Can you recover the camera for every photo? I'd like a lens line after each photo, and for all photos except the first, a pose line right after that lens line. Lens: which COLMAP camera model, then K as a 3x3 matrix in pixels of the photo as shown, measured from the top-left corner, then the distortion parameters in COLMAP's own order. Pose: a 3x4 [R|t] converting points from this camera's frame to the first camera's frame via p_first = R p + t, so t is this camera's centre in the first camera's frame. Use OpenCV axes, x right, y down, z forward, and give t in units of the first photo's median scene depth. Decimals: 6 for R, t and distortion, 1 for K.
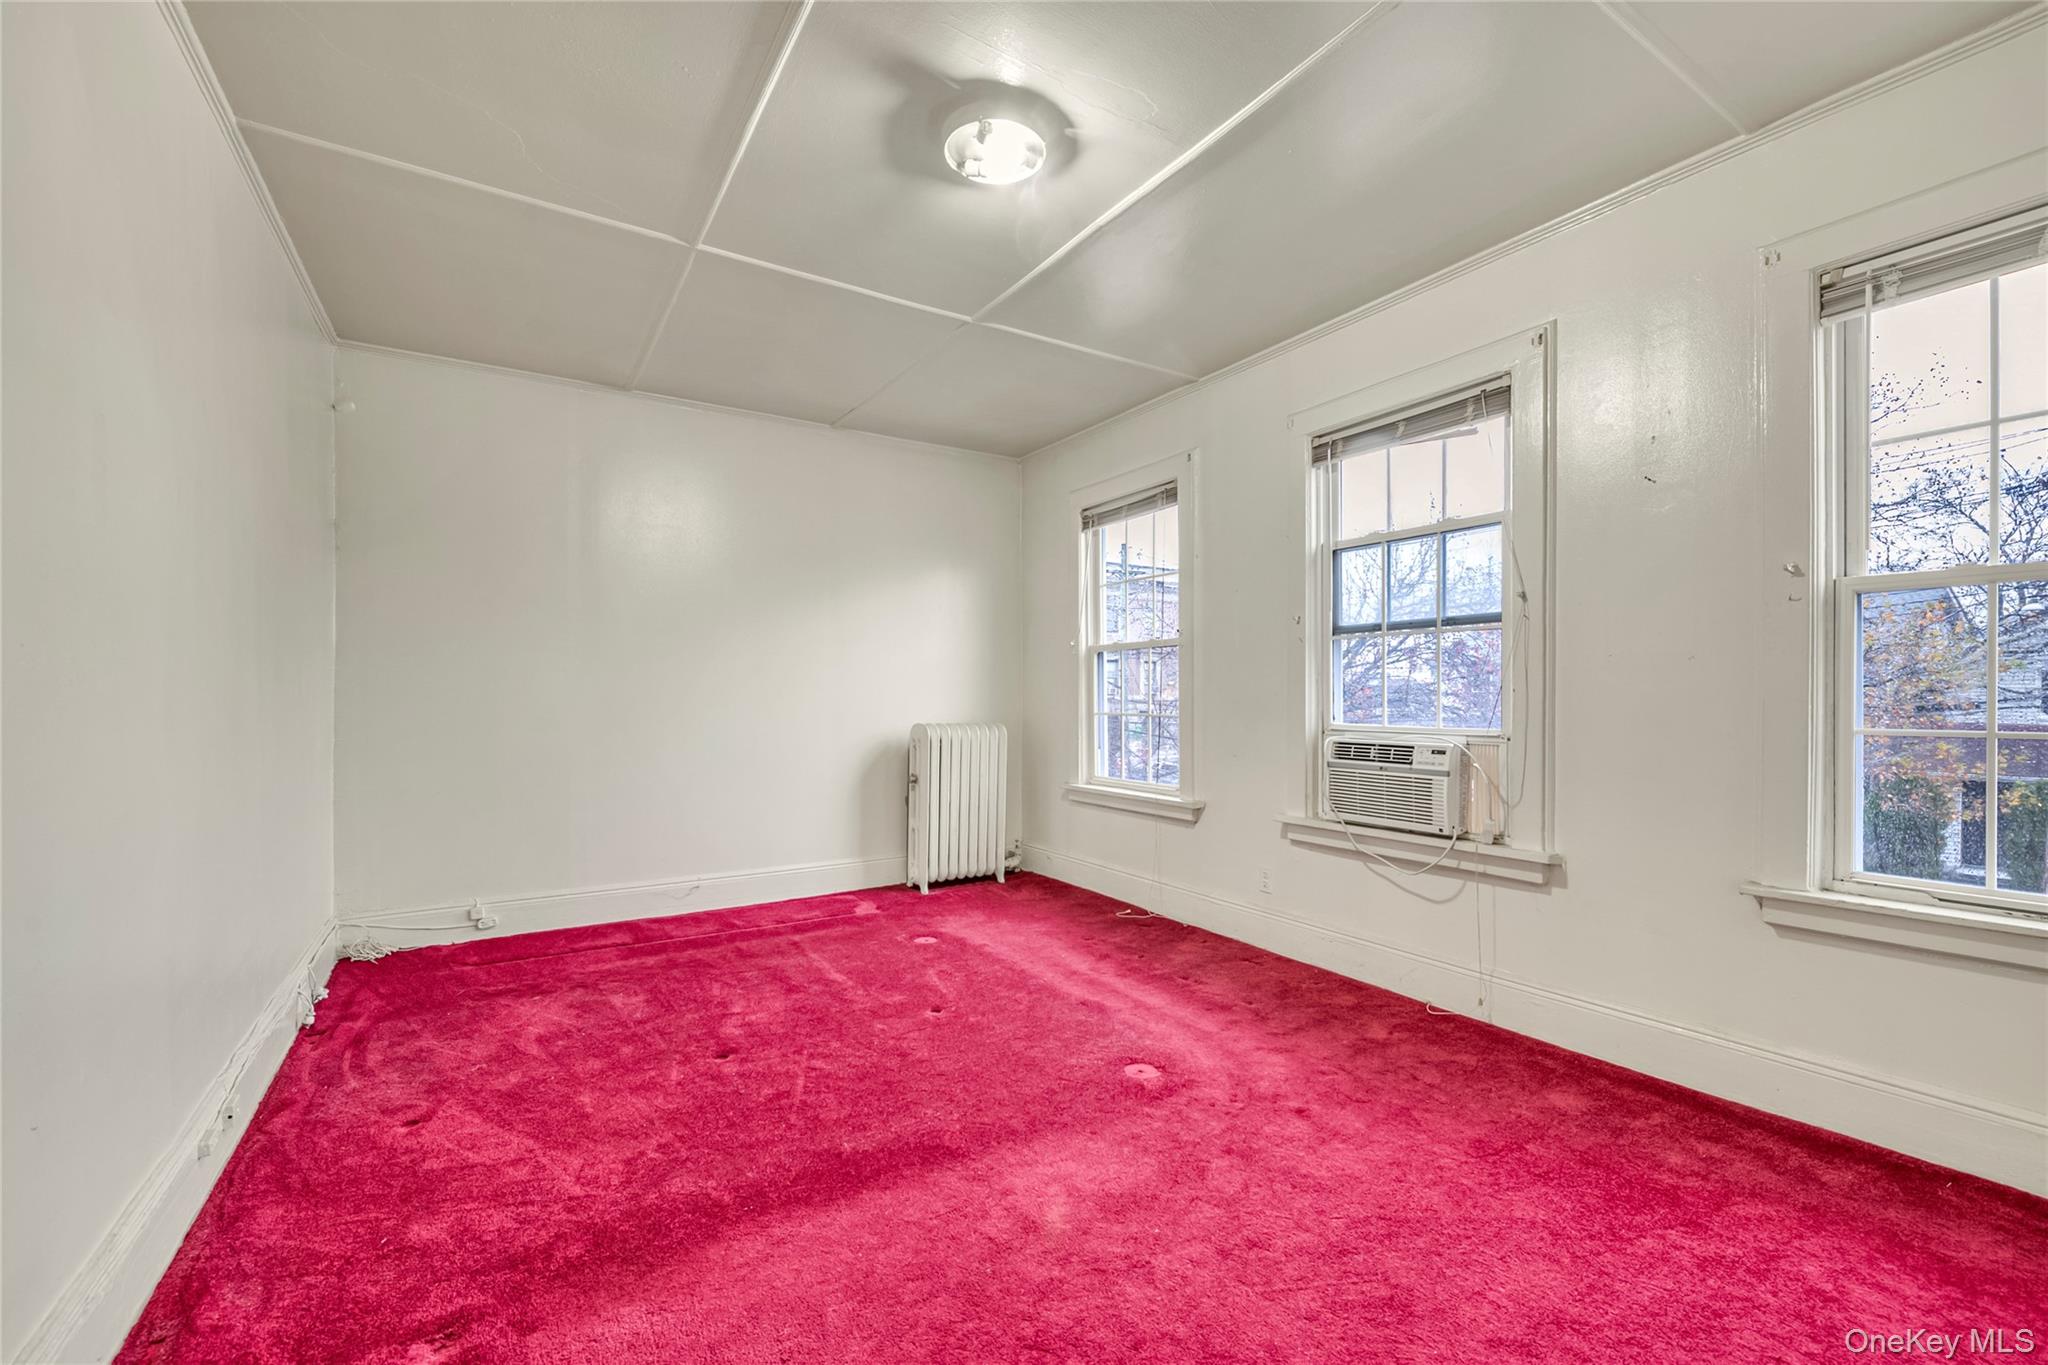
lens RADIAL K [[851.8, 0, 1022.4], [0, 851.8, 691.3], [0, 0, 1]] dist [-0.001480, -0.000323]
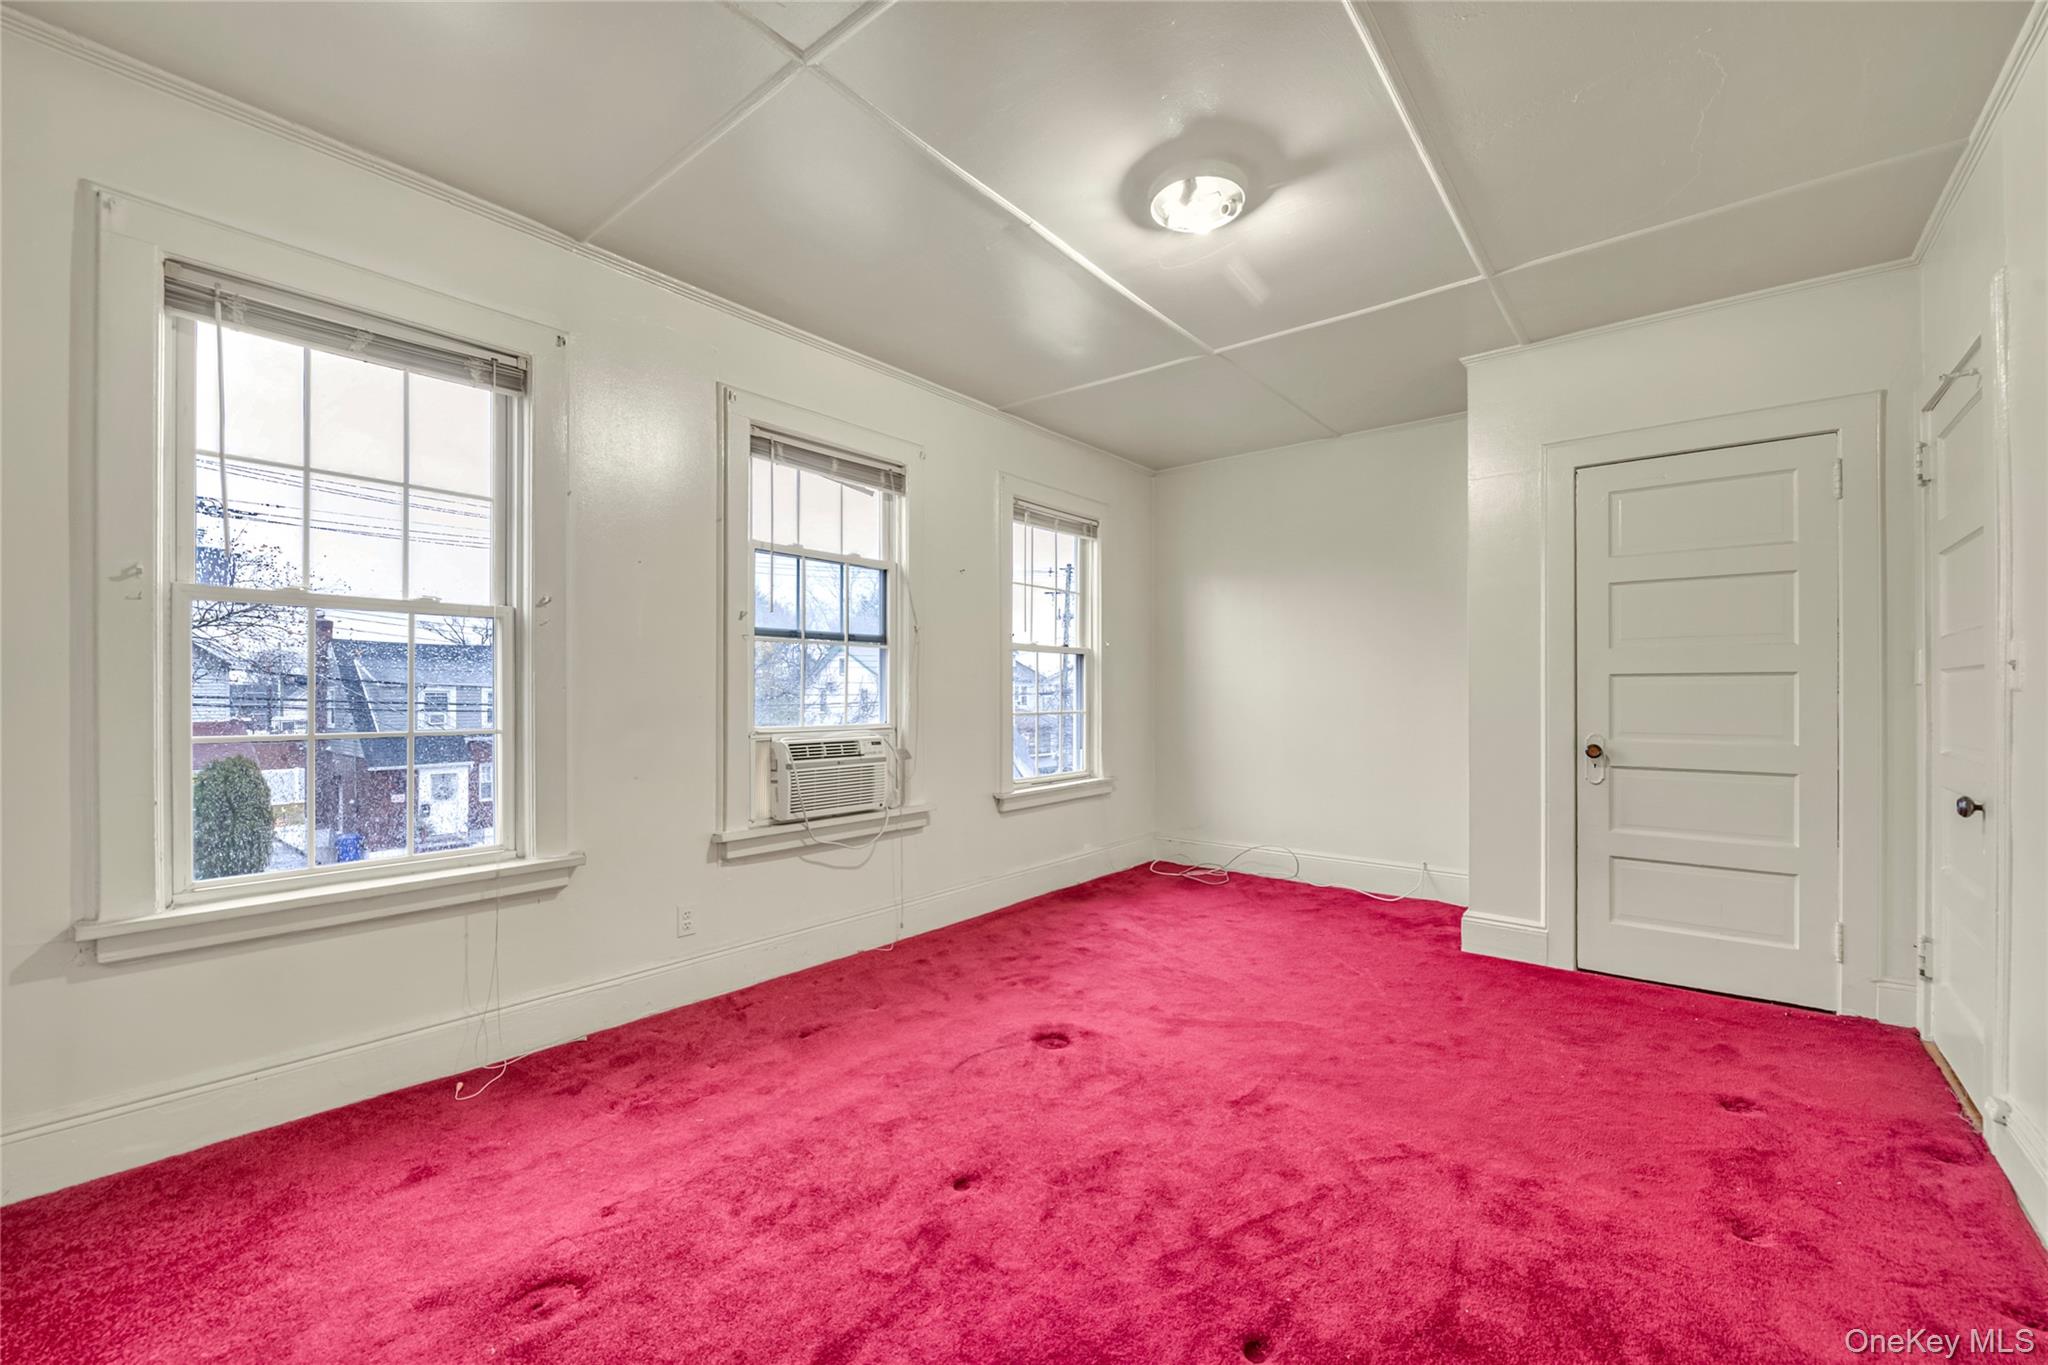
lens RADIAL K [[851.8, 0, 1022.4], [0, 851.8, 691.3], [0, 0, 1]] dist [-0.001480, -0.000323]
pose [[-0.332052, 0.009044, 0.943218, -0.689961], [0.000783, 0.999956, -0.009312, 0.006610], [-0.943261, -0.002354, -0.332045, 1.099498]]
